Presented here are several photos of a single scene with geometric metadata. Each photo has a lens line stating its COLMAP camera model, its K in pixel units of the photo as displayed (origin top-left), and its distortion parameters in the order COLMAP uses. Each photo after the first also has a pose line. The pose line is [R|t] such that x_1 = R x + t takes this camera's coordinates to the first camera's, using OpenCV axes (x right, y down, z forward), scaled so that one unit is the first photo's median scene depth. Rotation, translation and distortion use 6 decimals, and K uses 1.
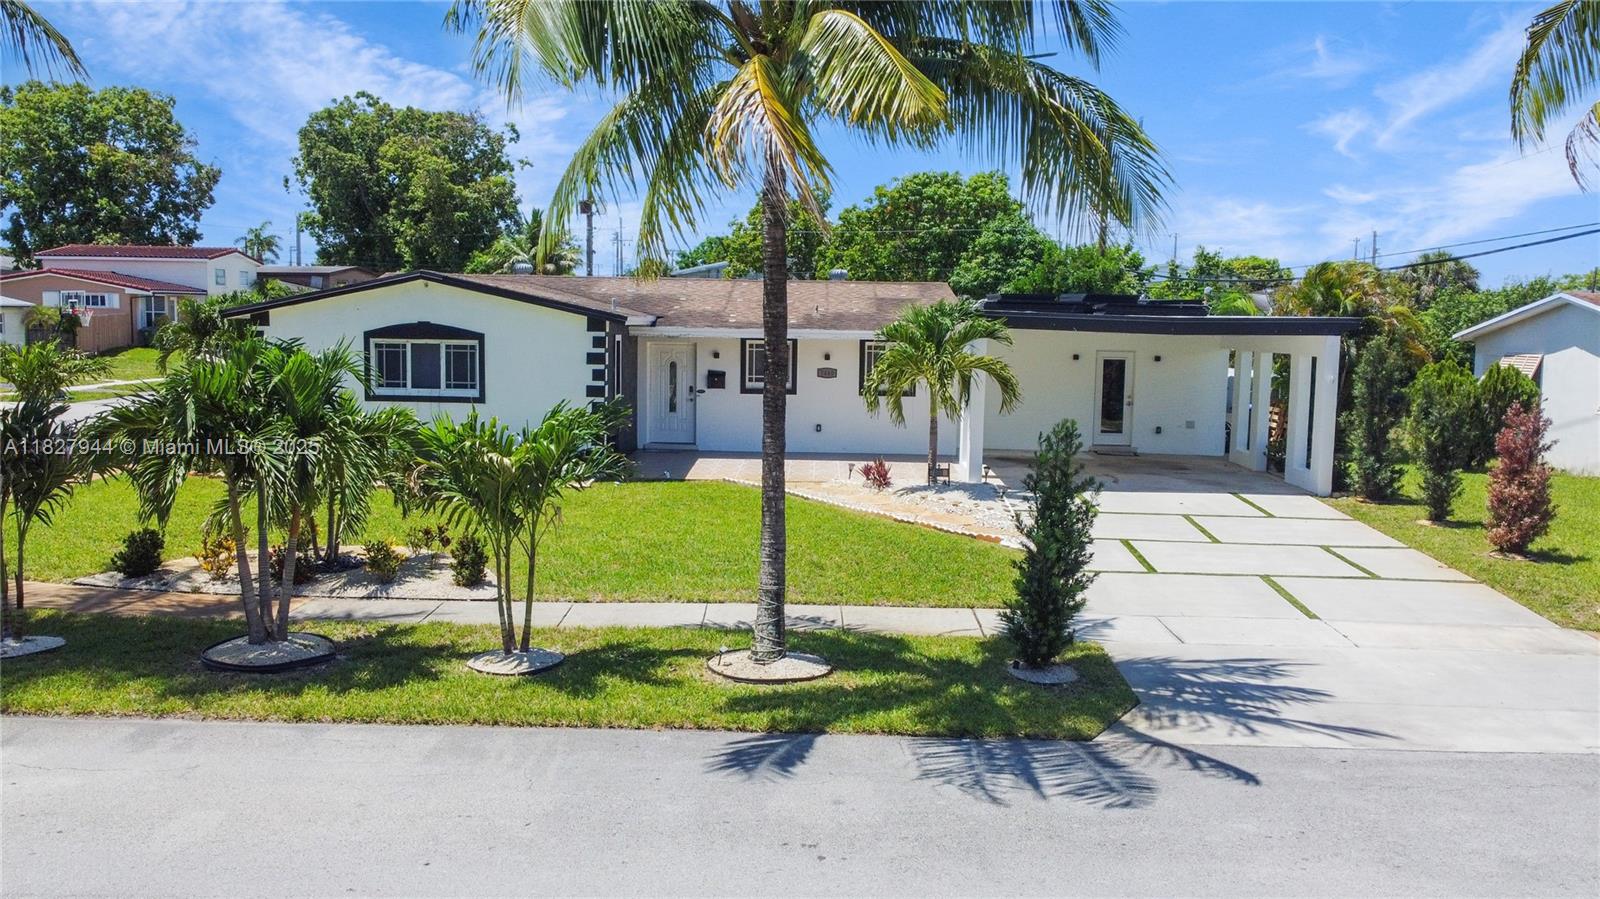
lens RADIAL K [[1315.1, 0, 800.0], [0, 1315.1, 449.5], [0, 0, 1]] dist [-0.003945, -0.013127]
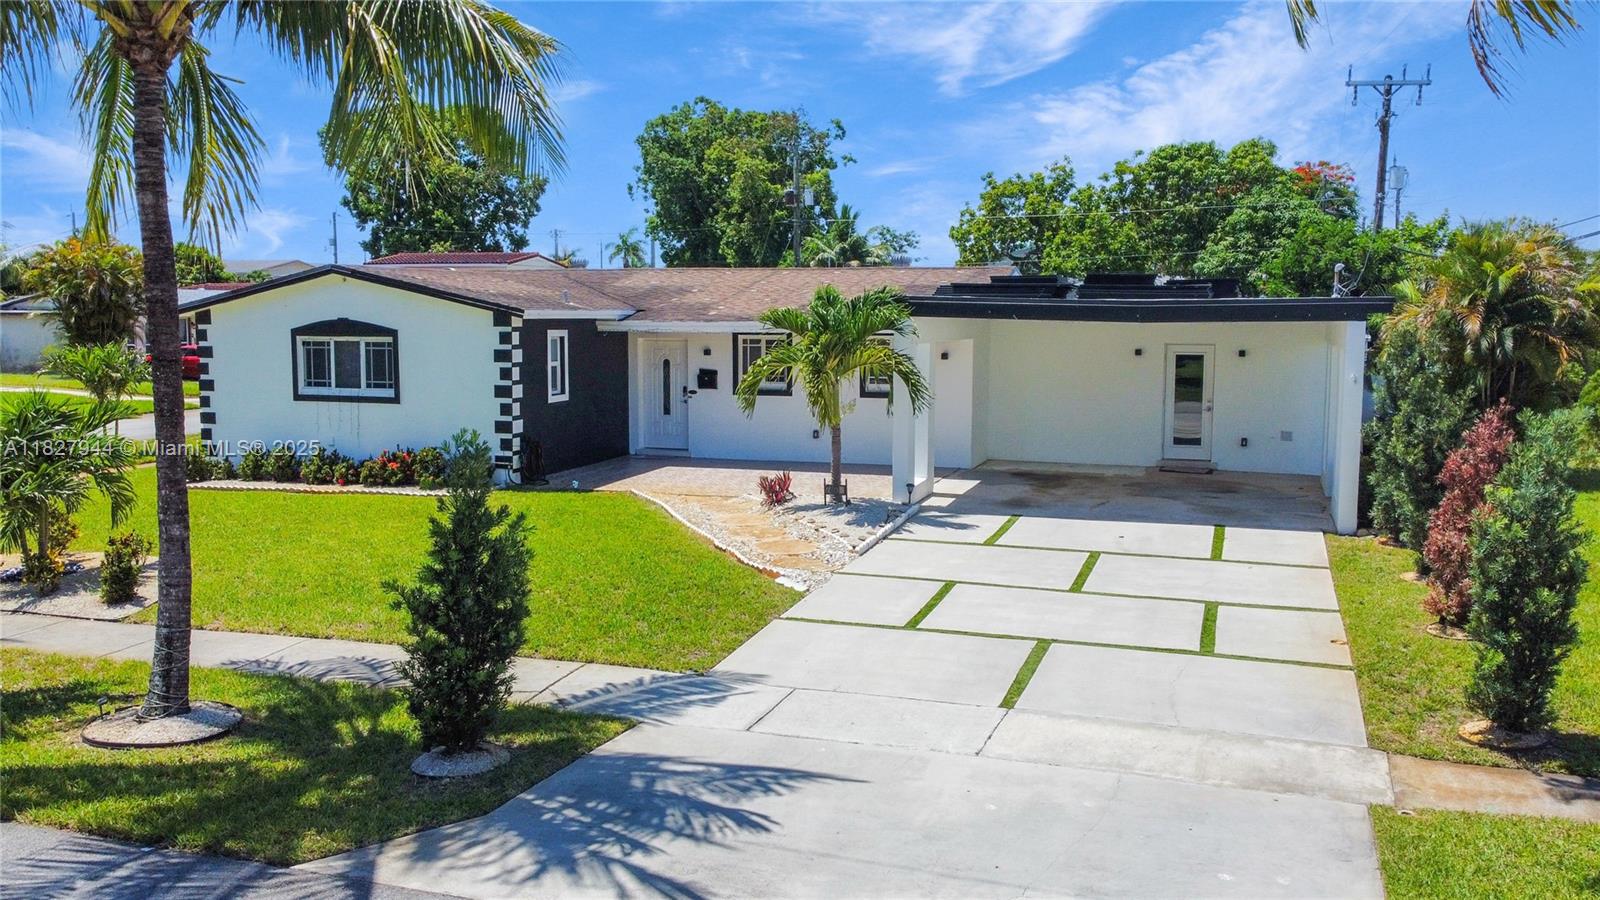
lens RADIAL K [[1351.6, 0, 799.2], [0, 1351.6, 418.8], [0, 0, 1]] dist [0.014198, -0.008432]
pose [[0.953312, 0.009303, -0.301842, 0.275874], [-0.016621, 0.999627, -0.021682, -0.006866], [0.301528, 0.025687, 0.953111, 0.137023]]
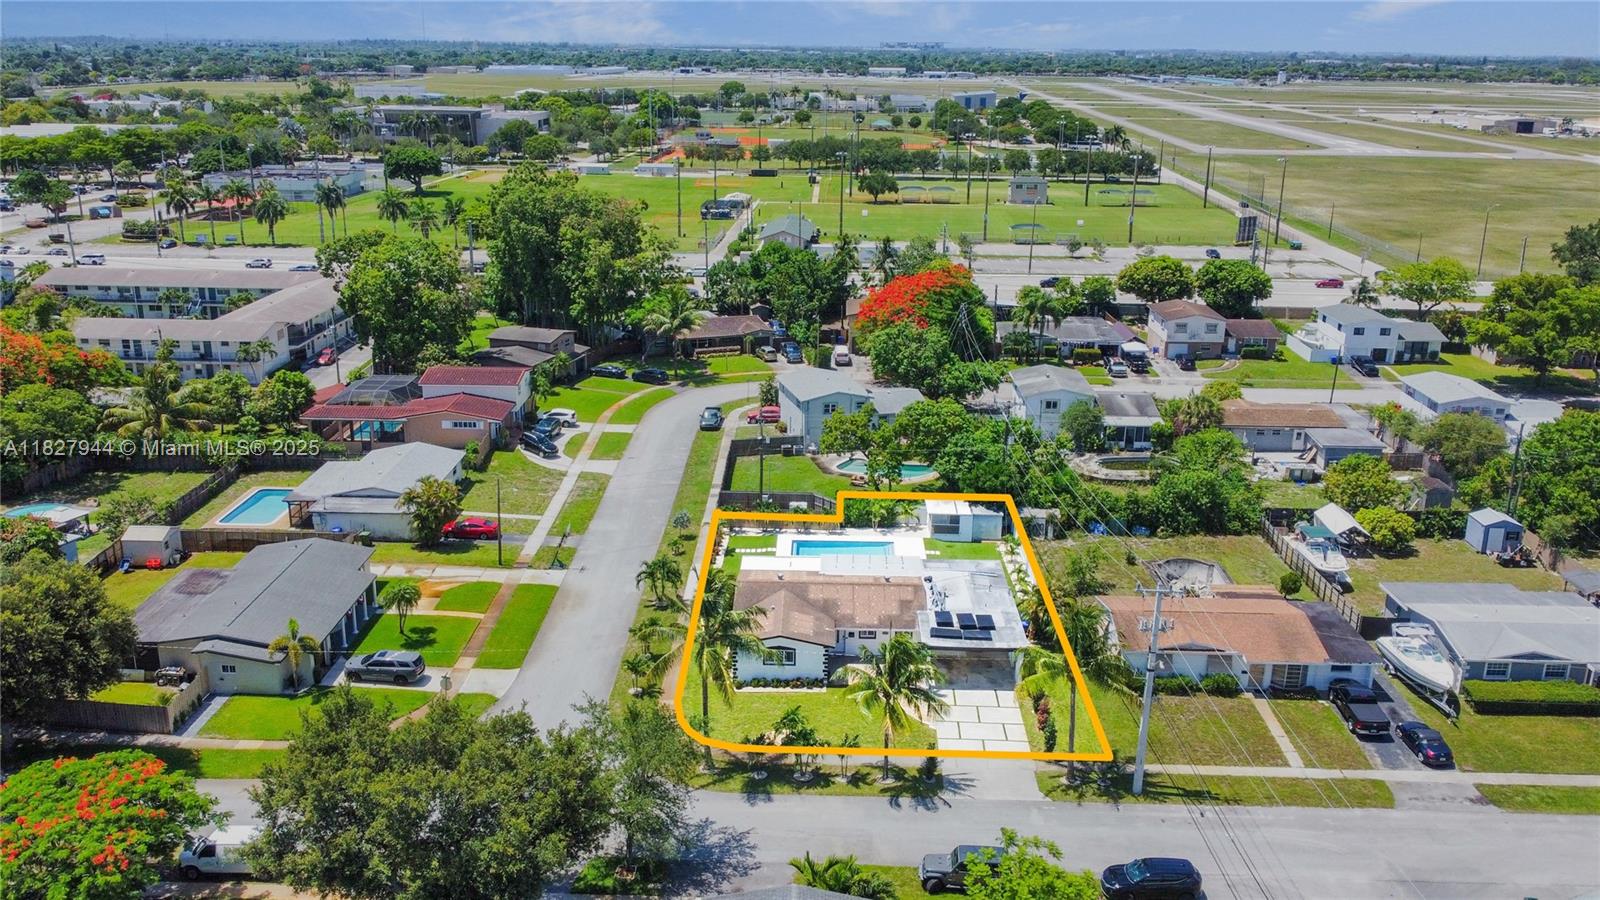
lens RADIAL K [[1315.1, 0, 800.0], [0, 1315.1, 450.0], [0, 0, 1]] dist [-0.003945, -0.013127]
pose [[0.999899, -0.010723, -0.009367, -0.156362], [0.012341, 0.980824, 0.194504, -1.147158], [0.007102, -0.194600, 0.980857, -2.137577]]
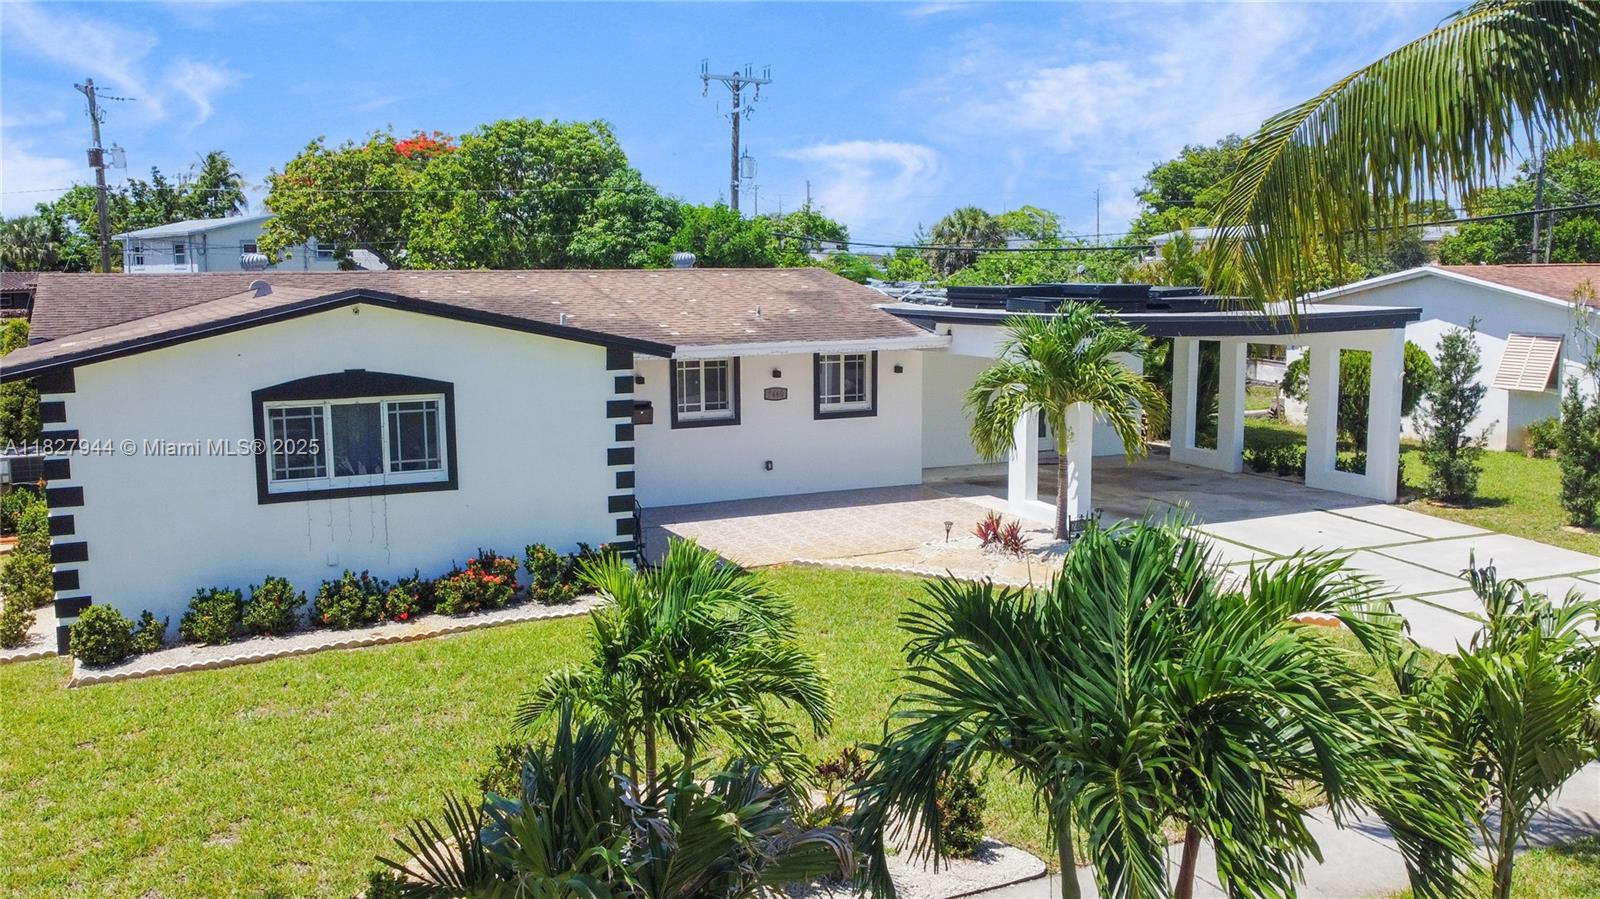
lens RADIAL K [[1369.4, 0, 800.0], [0, 1369.4, 449.5], [0, 0, 1]] dist [0.003387, -0.001050]
pose [[0.890094, -0.084829, 0.447814, -0.329877], [0.069675, 0.996304, 0.050241, -0.065042], [-0.450421, -0.013518, 0.892714, 0.271536]]
